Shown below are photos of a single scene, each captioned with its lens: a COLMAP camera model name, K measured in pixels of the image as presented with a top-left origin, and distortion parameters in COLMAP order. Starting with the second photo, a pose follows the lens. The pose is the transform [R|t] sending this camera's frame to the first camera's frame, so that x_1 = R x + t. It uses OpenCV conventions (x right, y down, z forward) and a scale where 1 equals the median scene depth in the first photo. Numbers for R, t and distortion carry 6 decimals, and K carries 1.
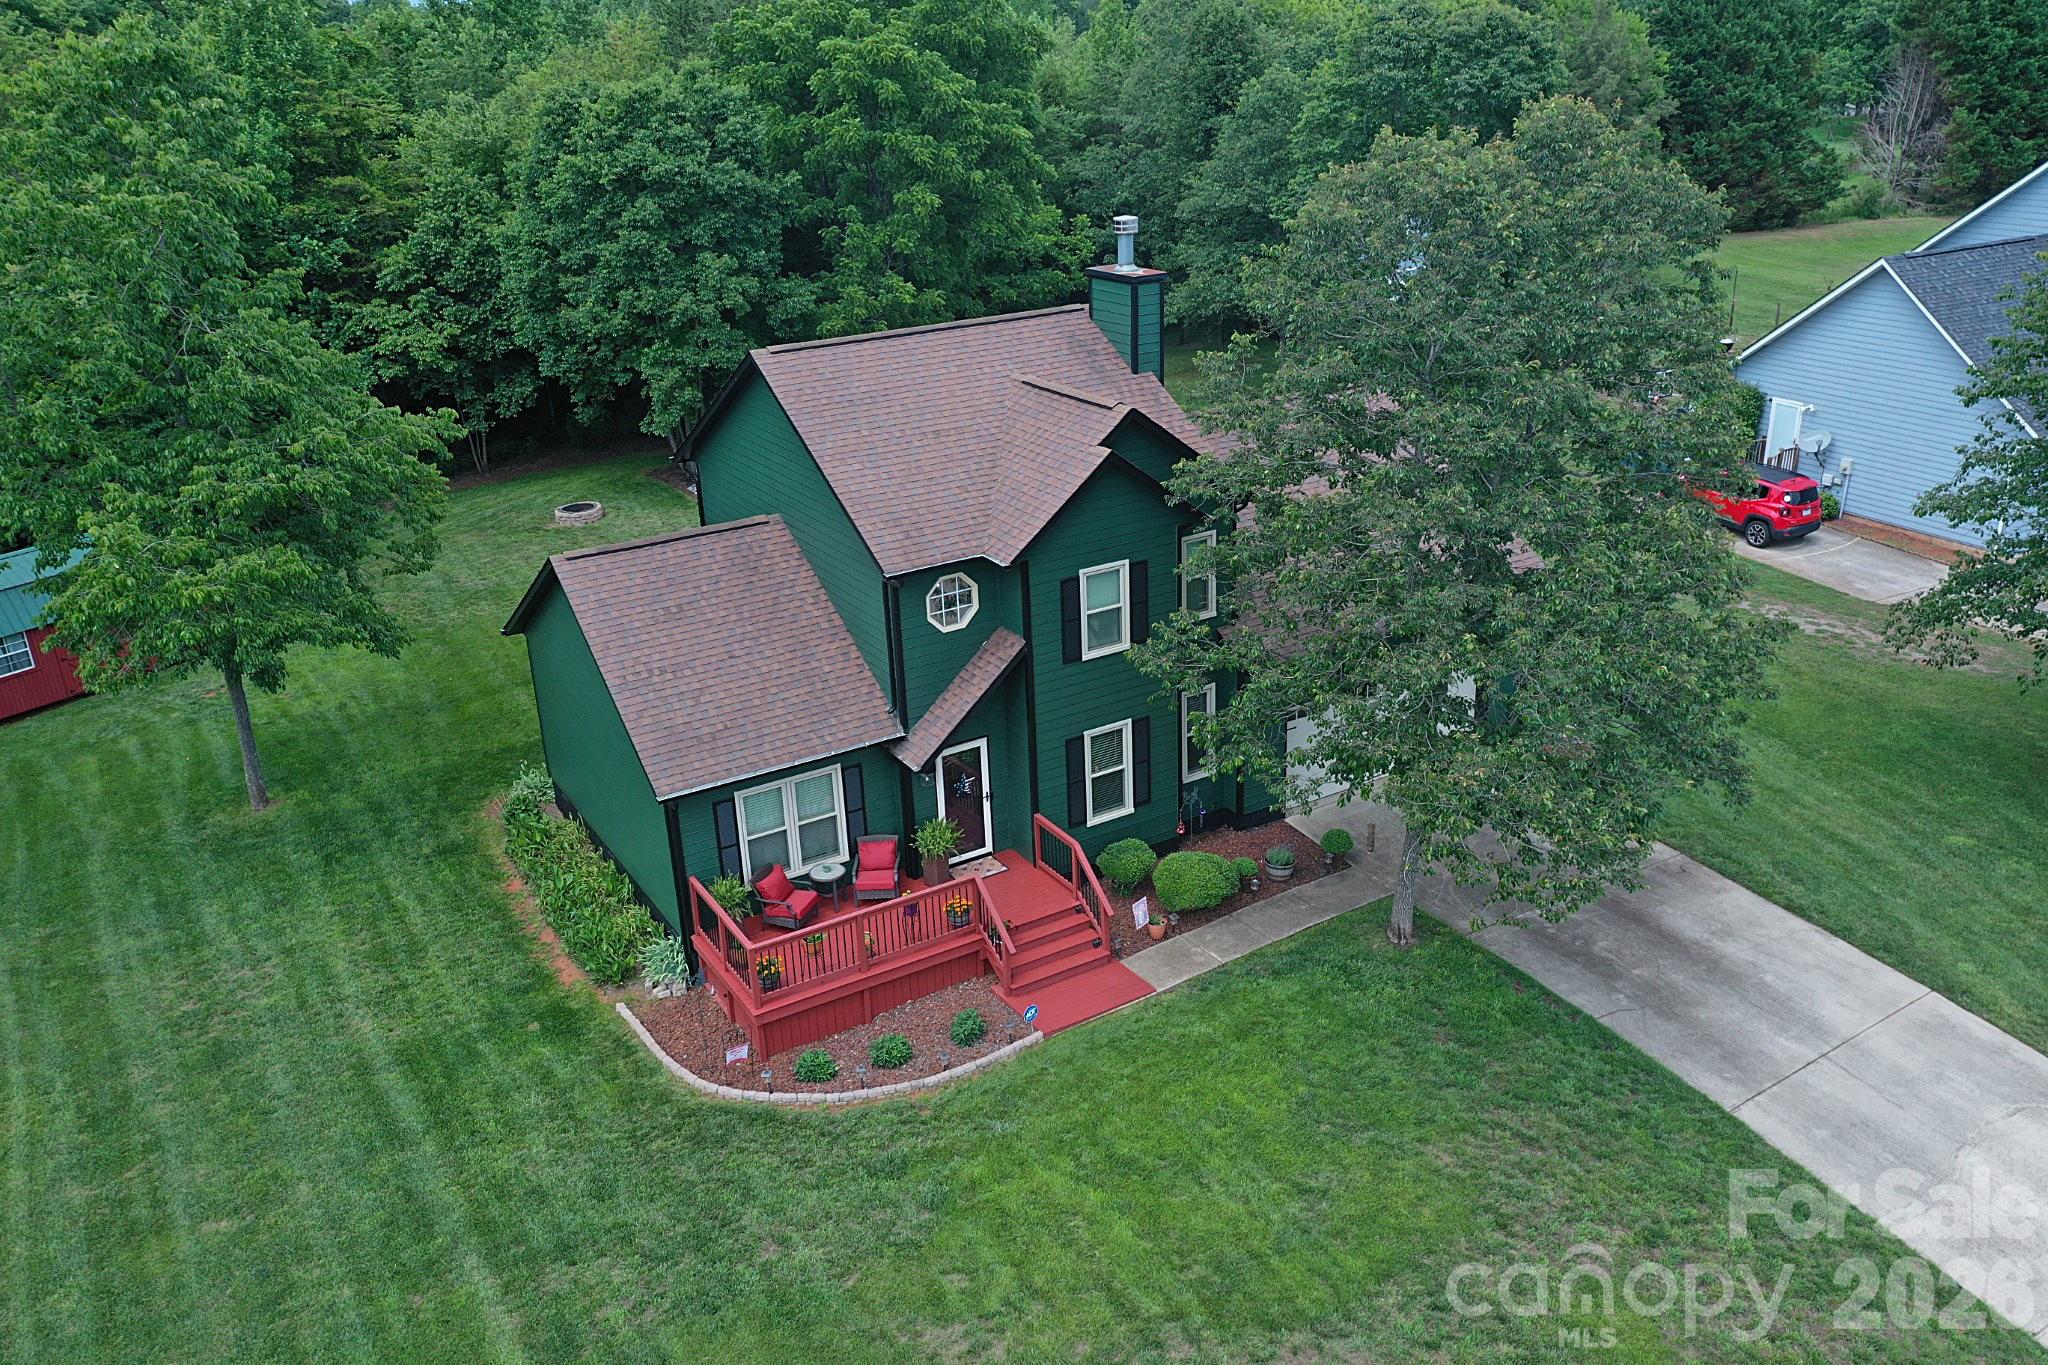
lens RADIAL K [[1629.1, 0, 1024.7], [0, 1629.1, 685.1], [0, 0, 1]] dist [0.006709, 0.007703]
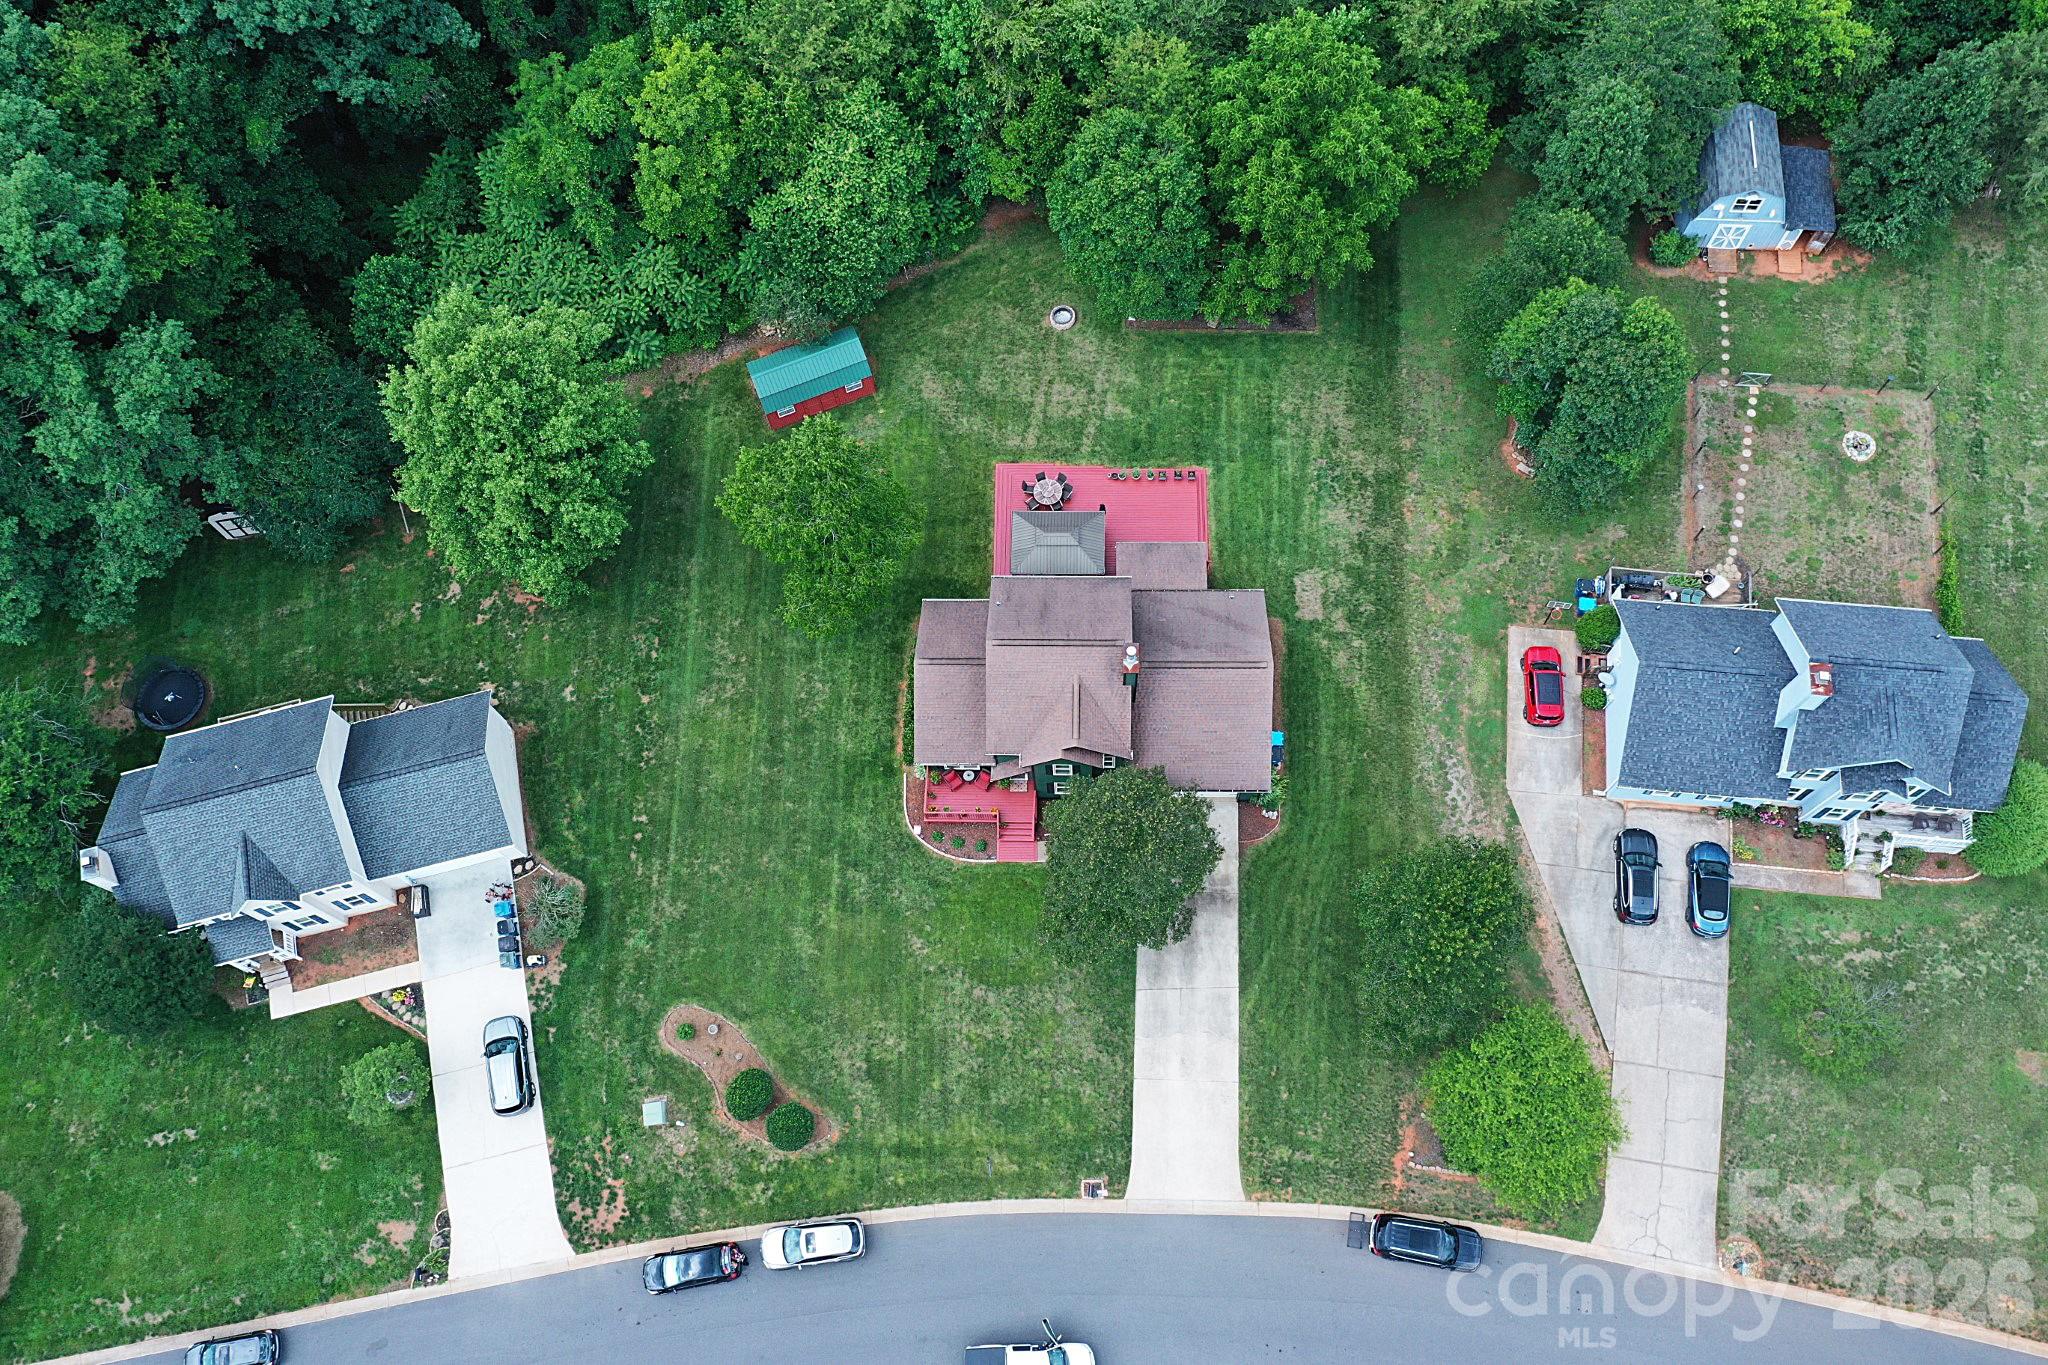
lens RADIAL K [[1629.1, 0, 1020.2], [0, 1629.1, 685.1], [0, 0, 1]] dist [0.006709, 0.007703]
pose [[0.843794, 0.500588, -0.193454, 0.491703], [-0.192471, 0.618766, 0.761632, -2.442195], [0.500967, -0.605426, 0.618459, -0.813217]]
